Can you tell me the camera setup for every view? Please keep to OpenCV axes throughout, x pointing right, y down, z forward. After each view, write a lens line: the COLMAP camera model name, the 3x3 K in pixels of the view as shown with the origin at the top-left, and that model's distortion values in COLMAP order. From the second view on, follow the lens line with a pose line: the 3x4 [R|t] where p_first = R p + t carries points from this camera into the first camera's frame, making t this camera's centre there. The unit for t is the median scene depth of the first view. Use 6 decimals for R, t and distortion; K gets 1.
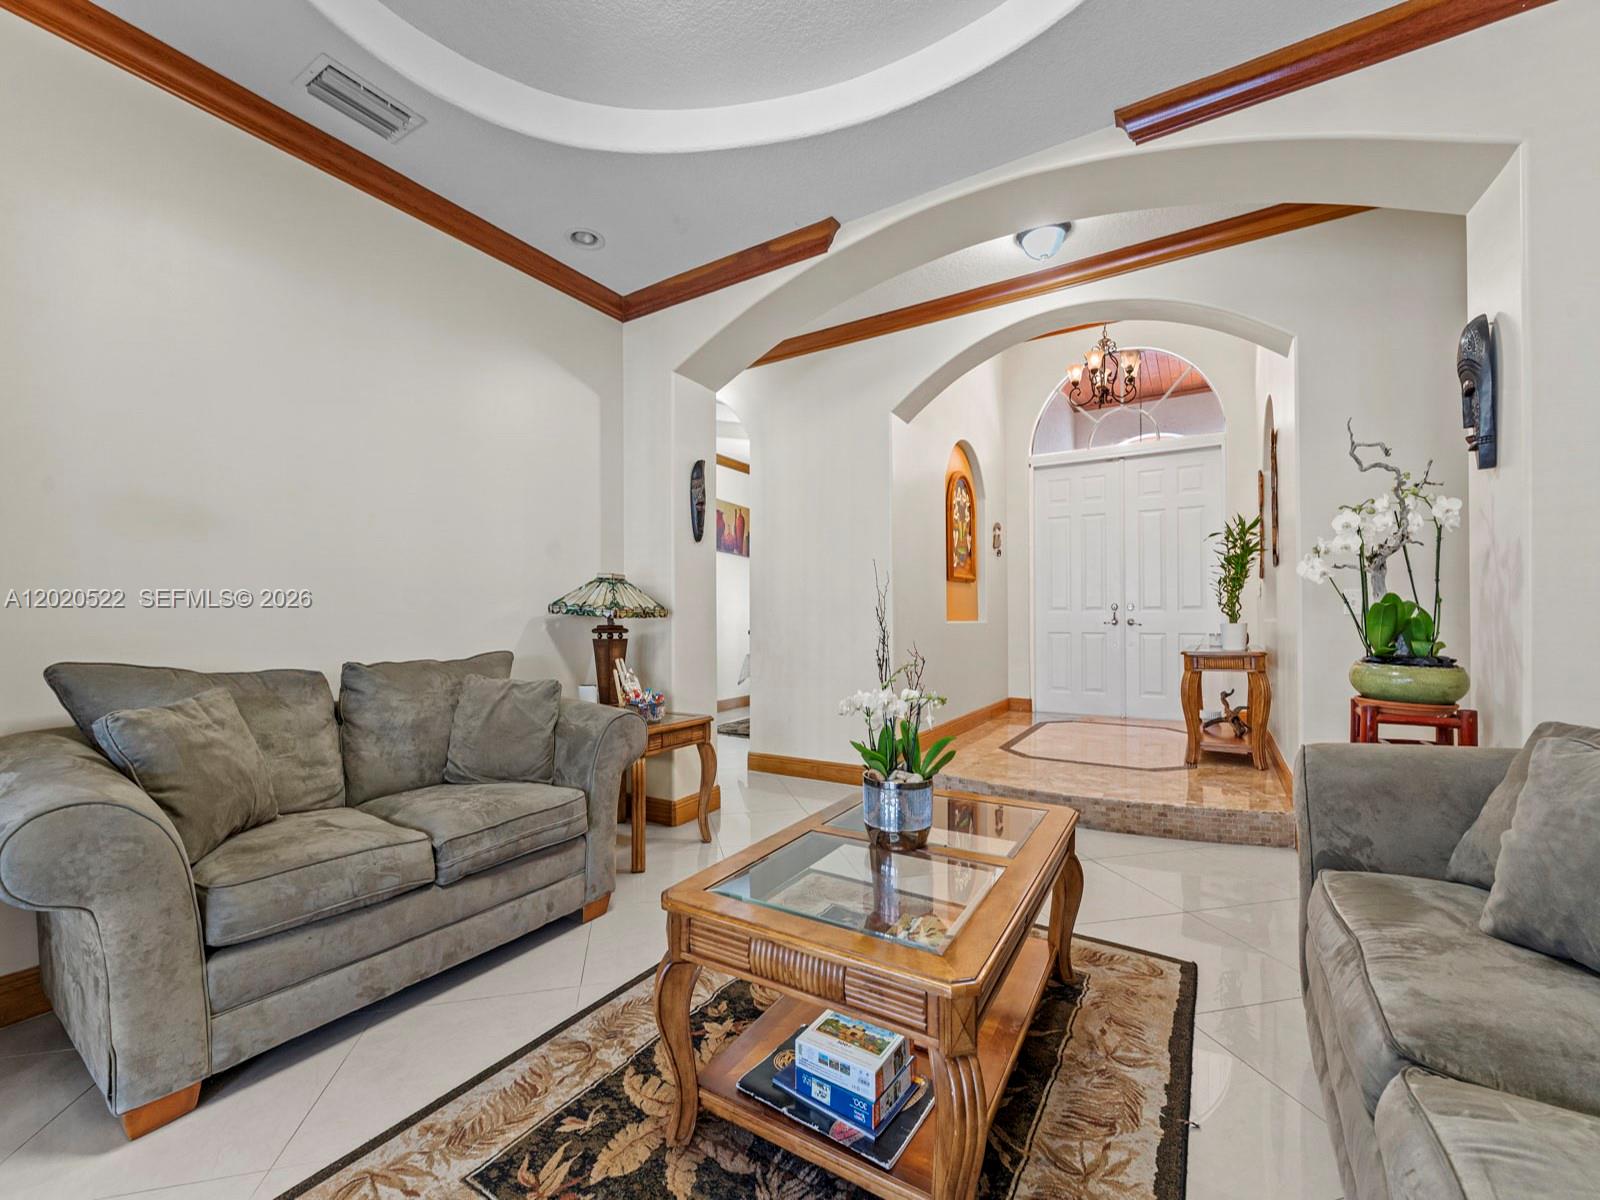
lens RADIAL K [[653.2, 0, 798.5], [0, 653.2, 611.8], [0, 0, 1]] dist [-0.000078, -0.000455]
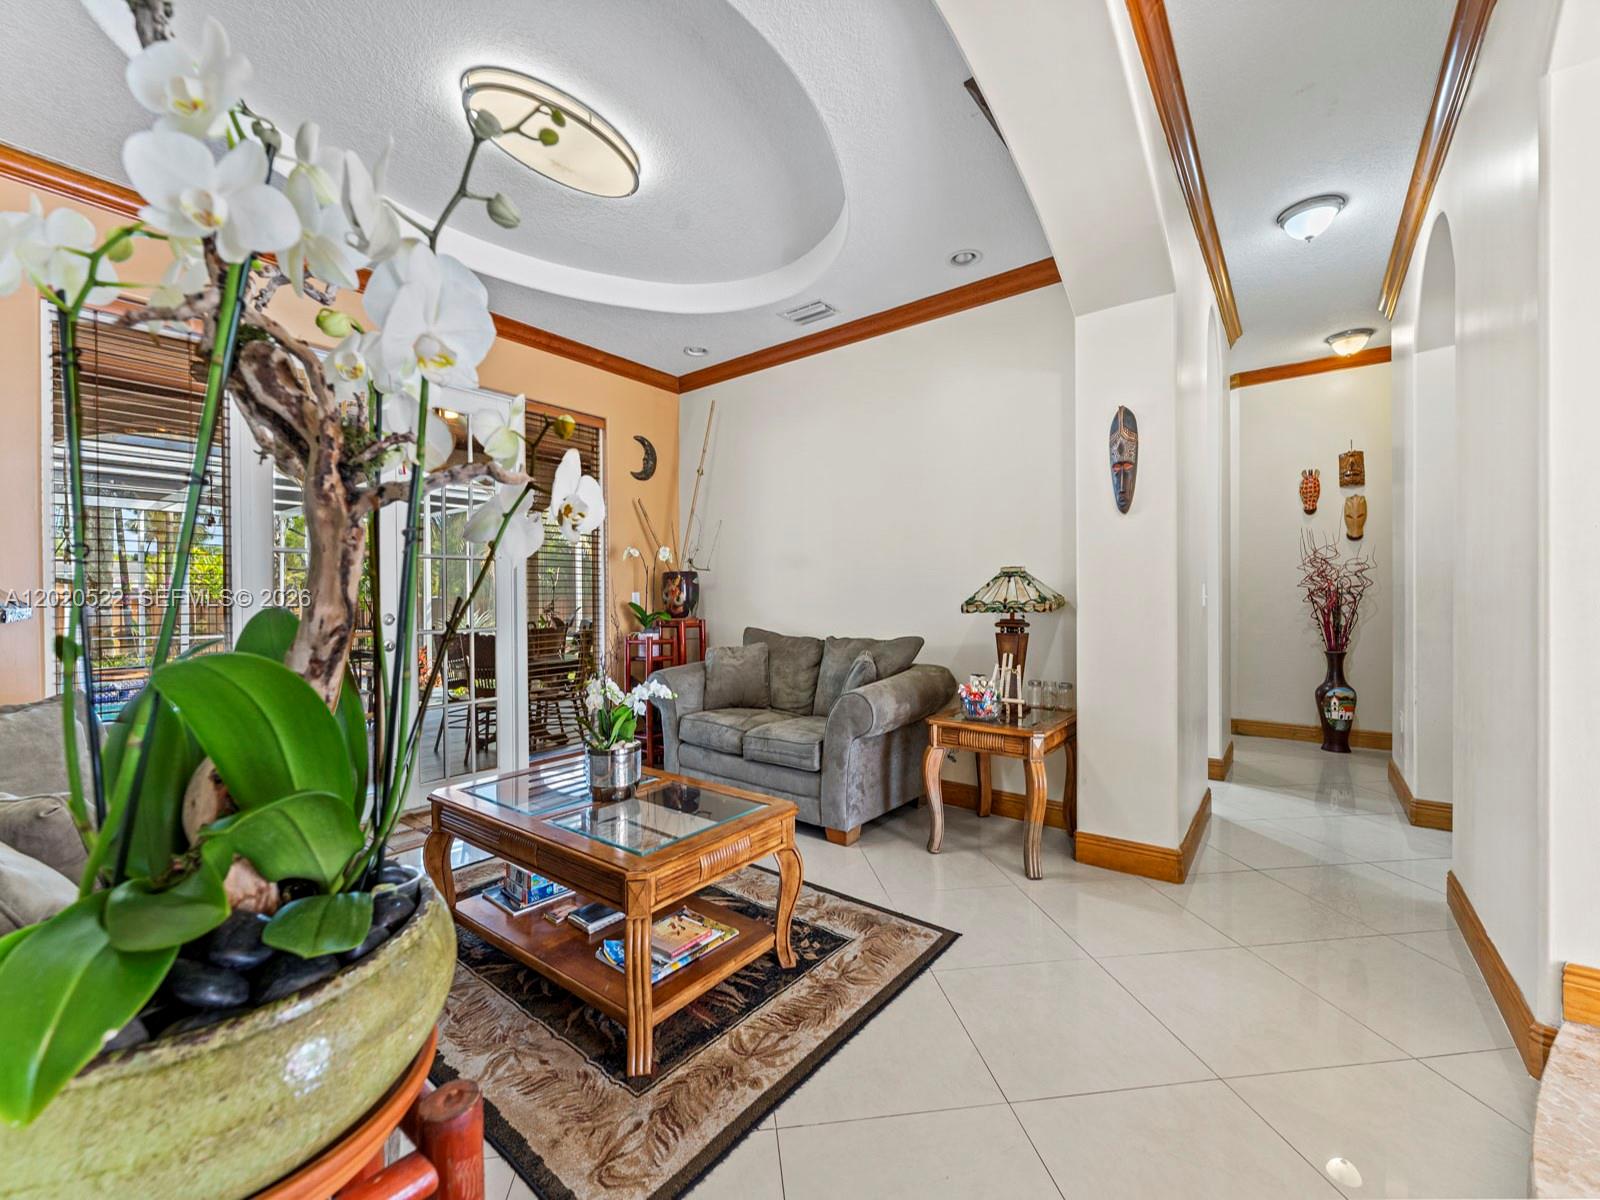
lens RADIAL K [[653.2, 0, 802.5], [0, 653.2, 597.9], [0, 0, 1]] dist [-0.000078, -0.000455]
pose [[-0.104432, 0.004679, -0.994521, 1.423322], [0.016764, 0.999855, 0.002943, -0.040932], [0.994391, -0.016365, -0.104496, 1.535133]]
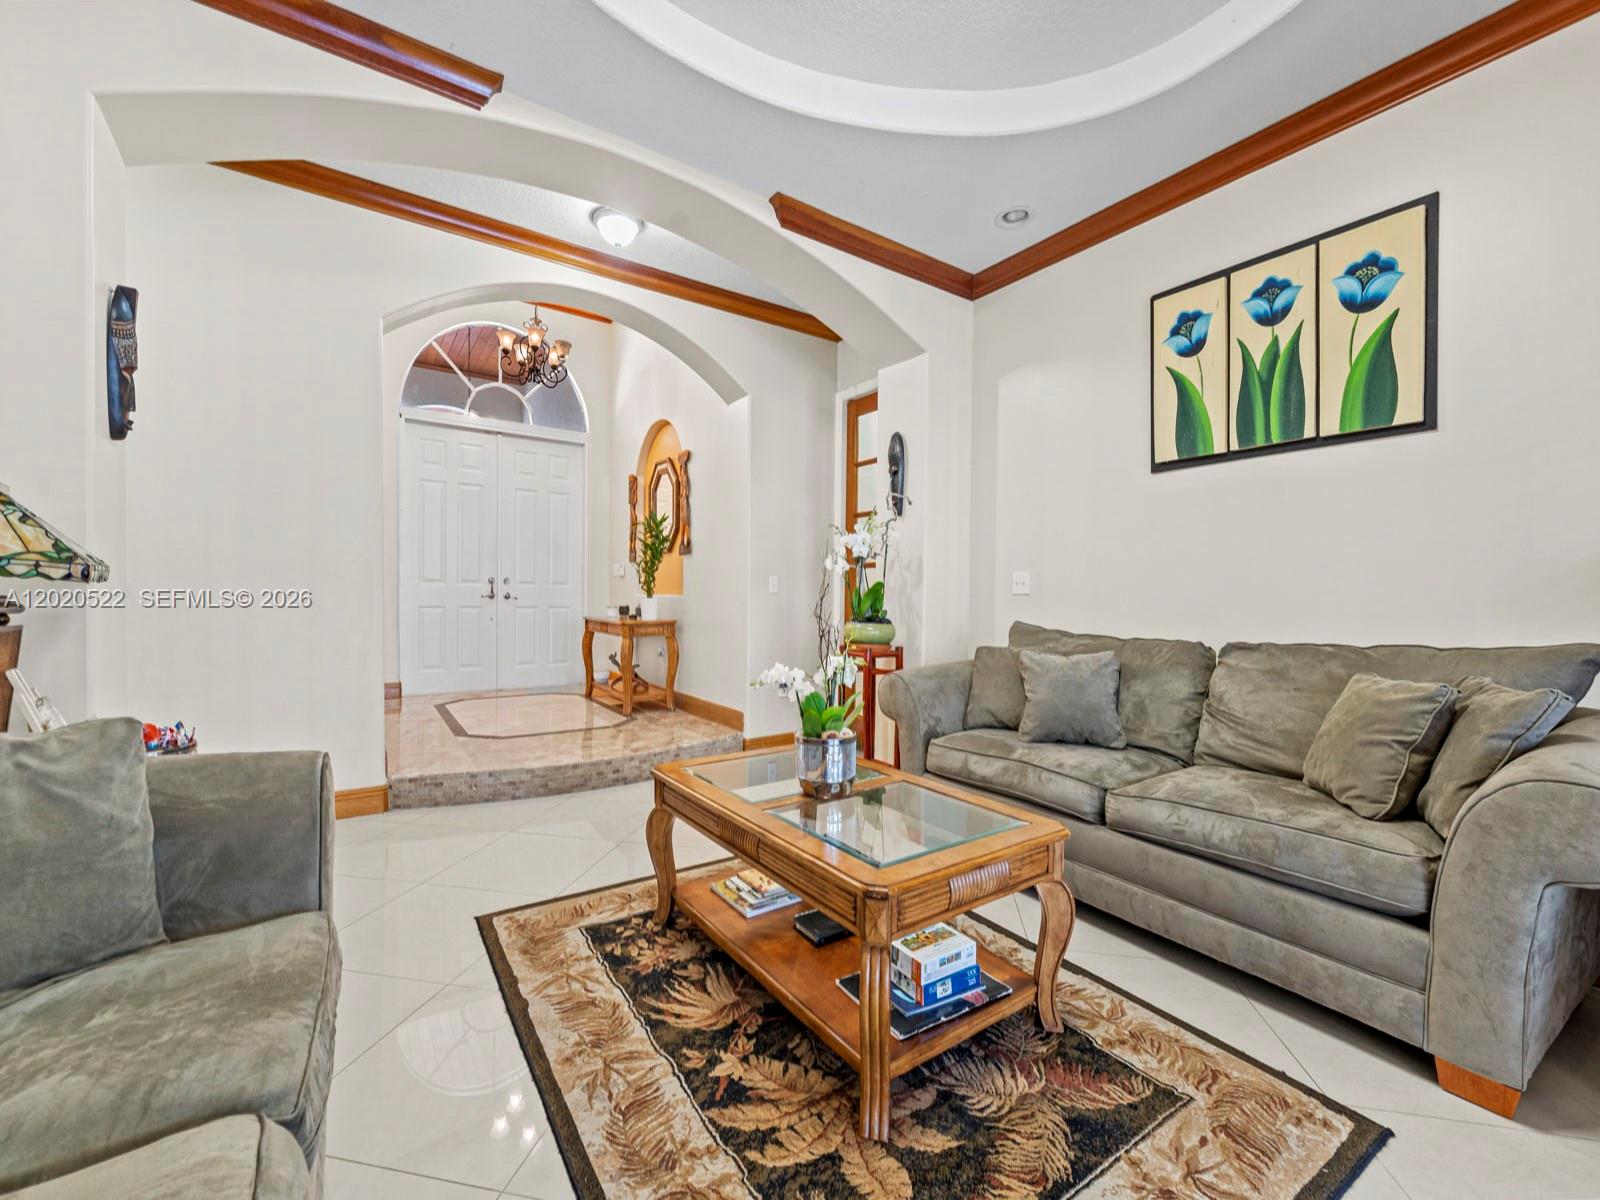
lens RADIAL K [[653.2, 0, 803.2], [0, 653.2, 601.2], [0, 0, 1]] dist [-0.000078, -0.000455]
pose [[0.402125, 0.000368, 0.915585, -0.906332], [-0.022739, 0.999695, 0.009586, 0.012518], [-0.915302, -0.024674, 0.402011, 0.597301]]
